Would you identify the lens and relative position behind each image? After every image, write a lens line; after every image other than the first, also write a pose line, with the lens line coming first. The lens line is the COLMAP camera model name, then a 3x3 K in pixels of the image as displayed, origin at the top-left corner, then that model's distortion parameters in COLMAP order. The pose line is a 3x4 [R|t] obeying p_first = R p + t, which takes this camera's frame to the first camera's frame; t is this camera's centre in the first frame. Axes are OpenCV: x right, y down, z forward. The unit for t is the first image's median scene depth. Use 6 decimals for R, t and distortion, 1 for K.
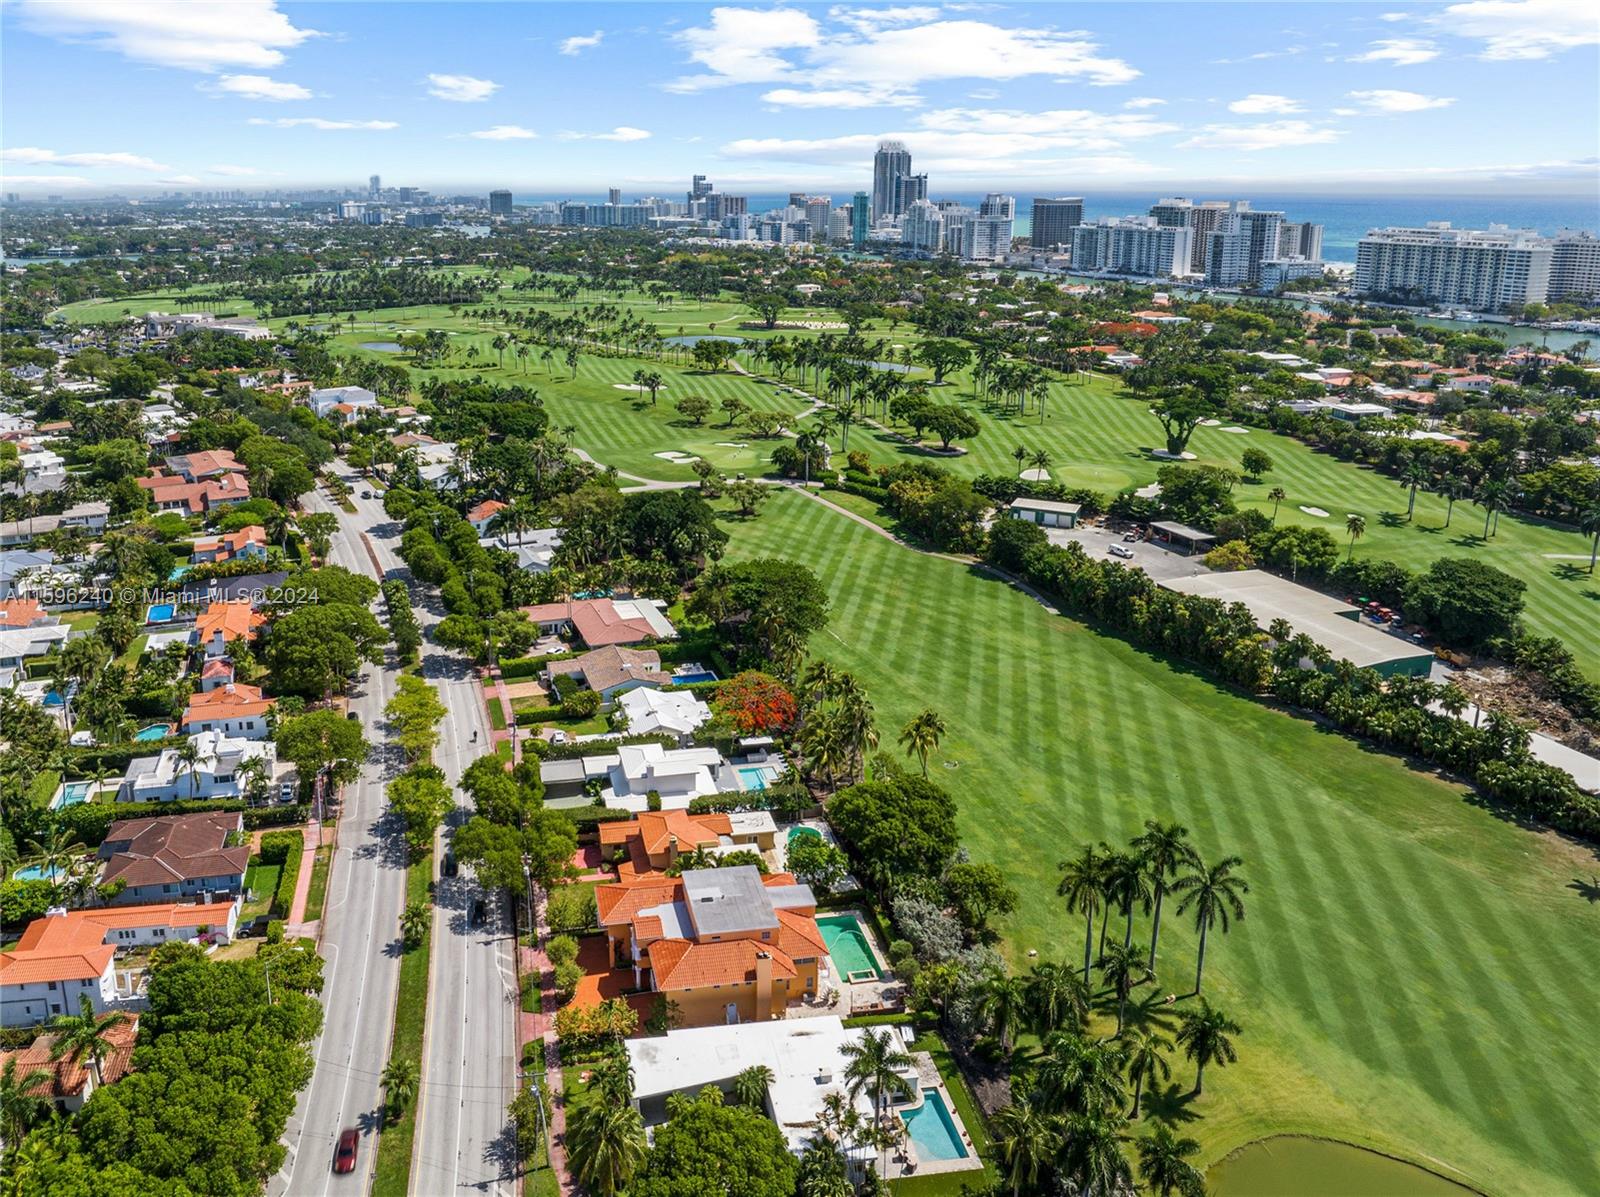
lens RADIAL K [[1155.8, 0, 631.5], [0, 1155.8, 484.0], [0, 0, 1]] dist [-0.043592, -0.002739]
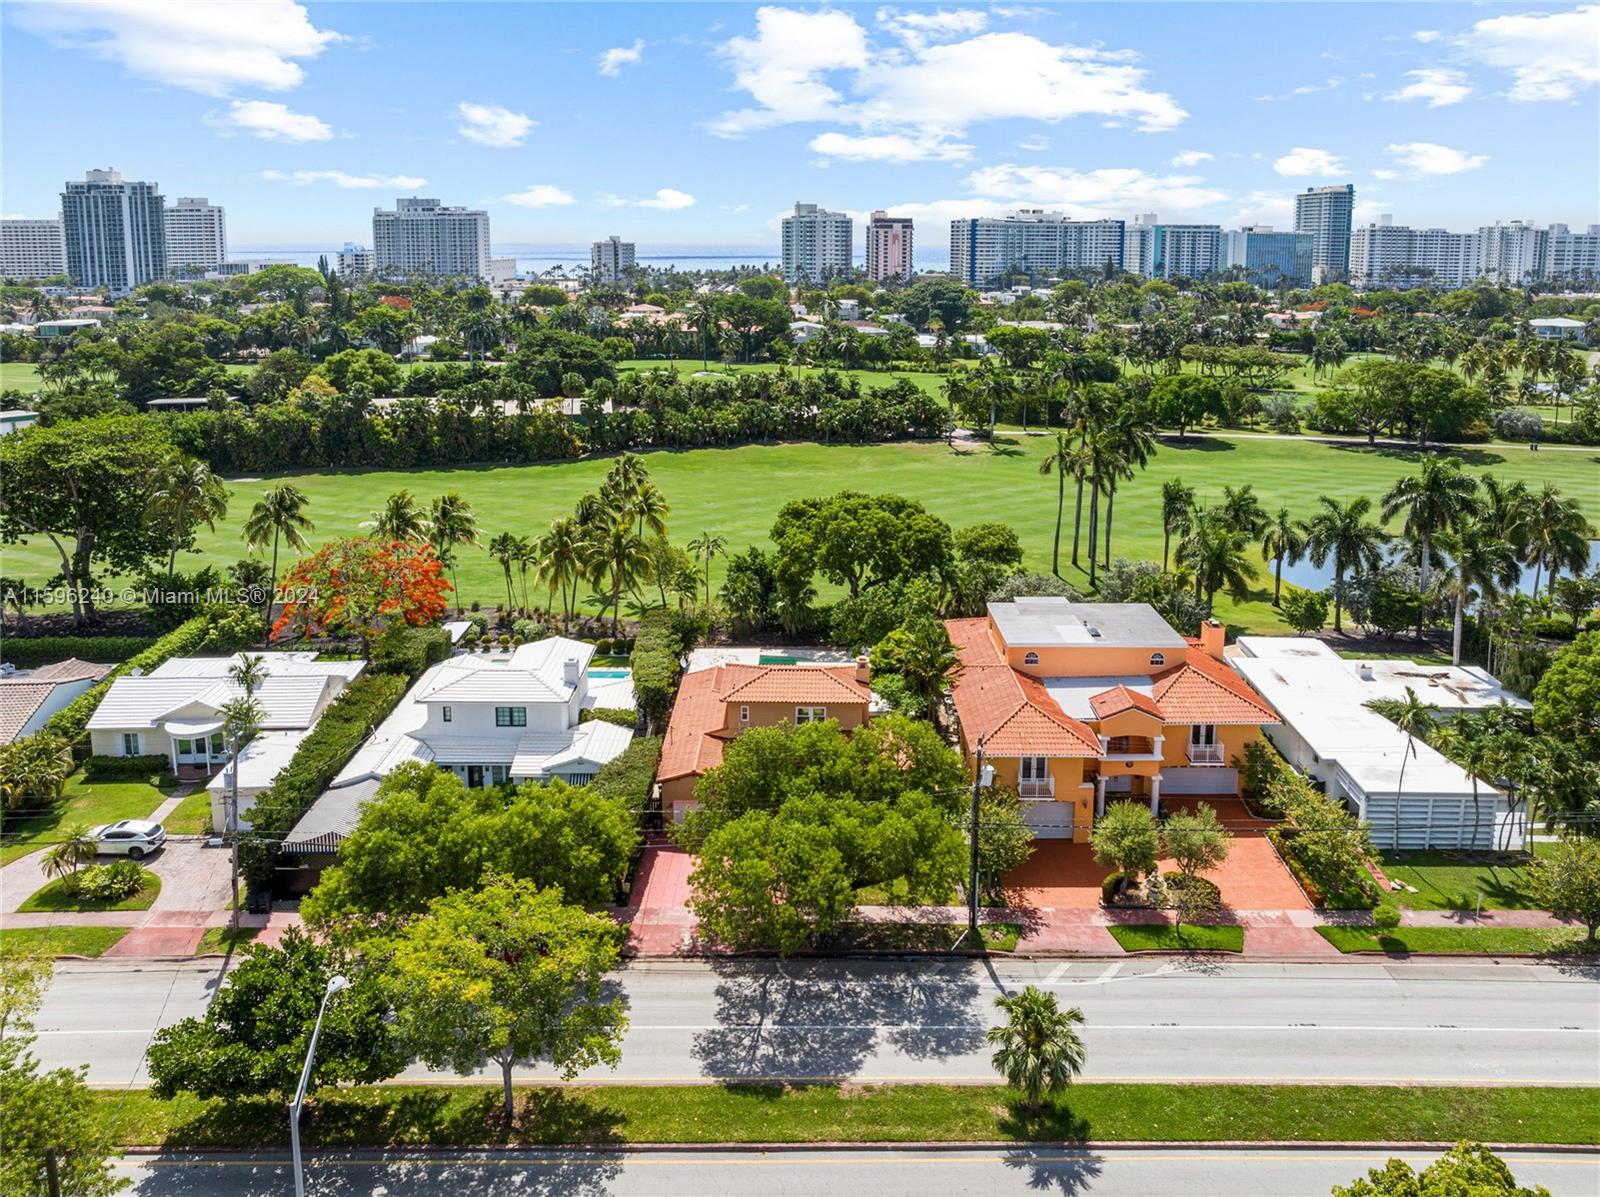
lens RADIAL K [[1190.9, 0, 807.9], [0, 1190.9, 400.6], [0, 0, 1]] dist [-0.041872, 0.001538]
pose [[0.136557, -0.124963, 0.982719, -0.303142], [0.243023, 0.965924, 0.089057, 0.085901], [-0.960360, 0.226662, 0.162273, 0.563579]]
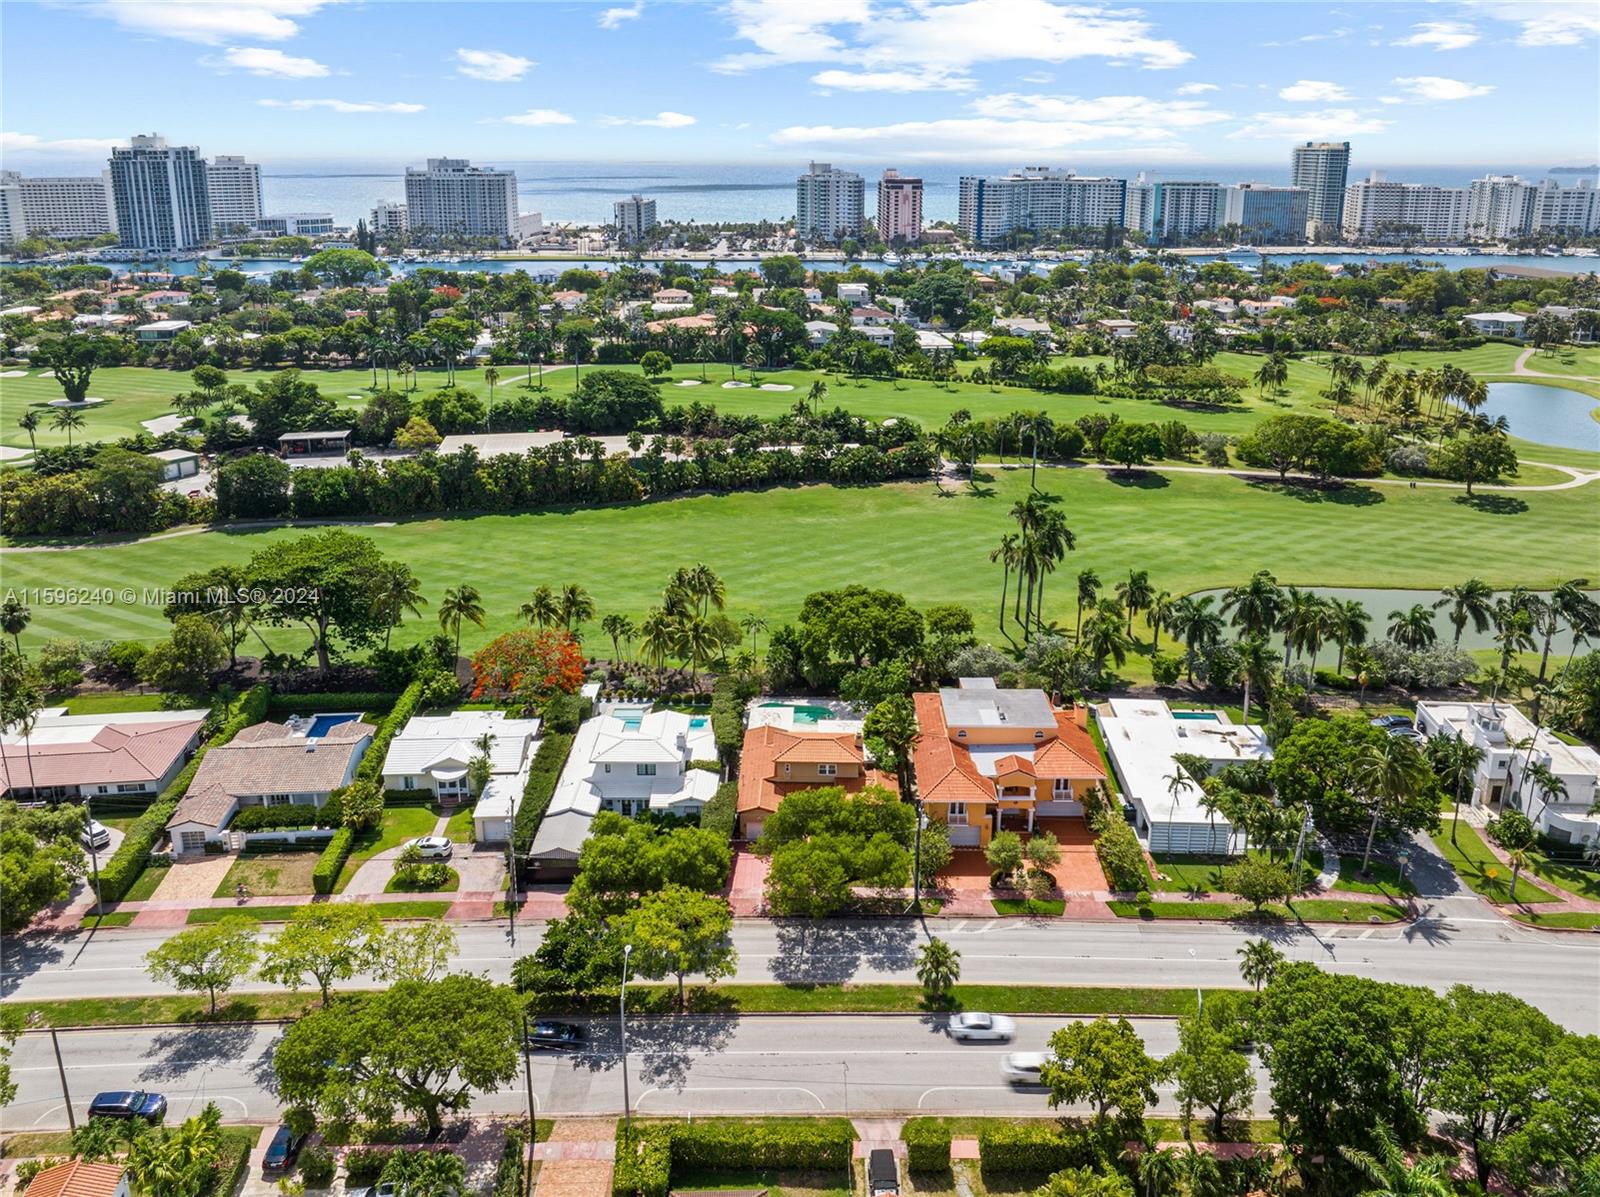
lens RADIAL K [[1183.9, 0, 815.1], [0, 1183.9, 446.8], [0, 0, 1]] dist [-0.047018, 0.014120]
pose [[0.141794, -0.234057, 0.961827, -0.477192], [0.244008, 0.949927, 0.195190, -0.047403], [-0.959351, 0.207017, 0.191806, 0.506949]]
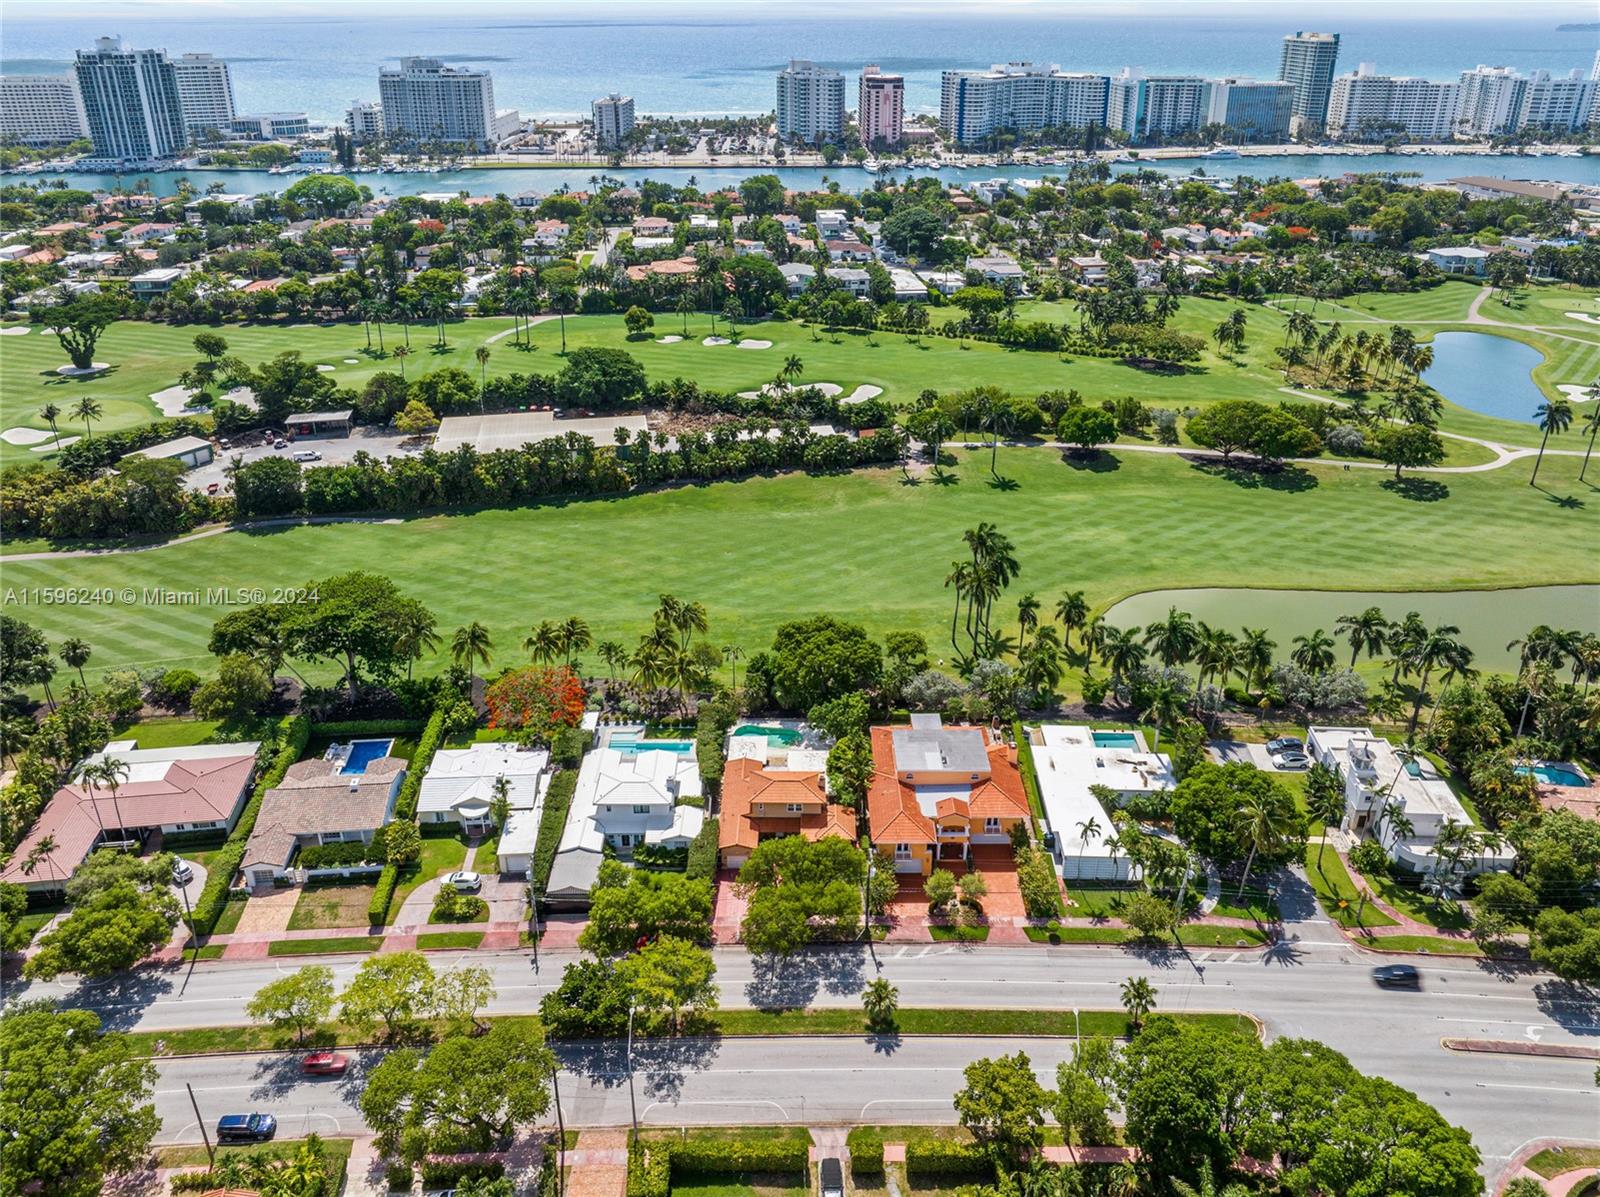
lens RADIAL K [[1166.2, 0, 806.5], [0, 1166.2, 510.1], [0, 0, 1]] dist [-0.042285, 0.005540]
pose [[0.134877, -0.392400, 0.909852, -0.500332], [0.247681, 0.902444, 0.352489, -0.165968], [-0.959407, 0.177811, 0.218909, 0.463128]]
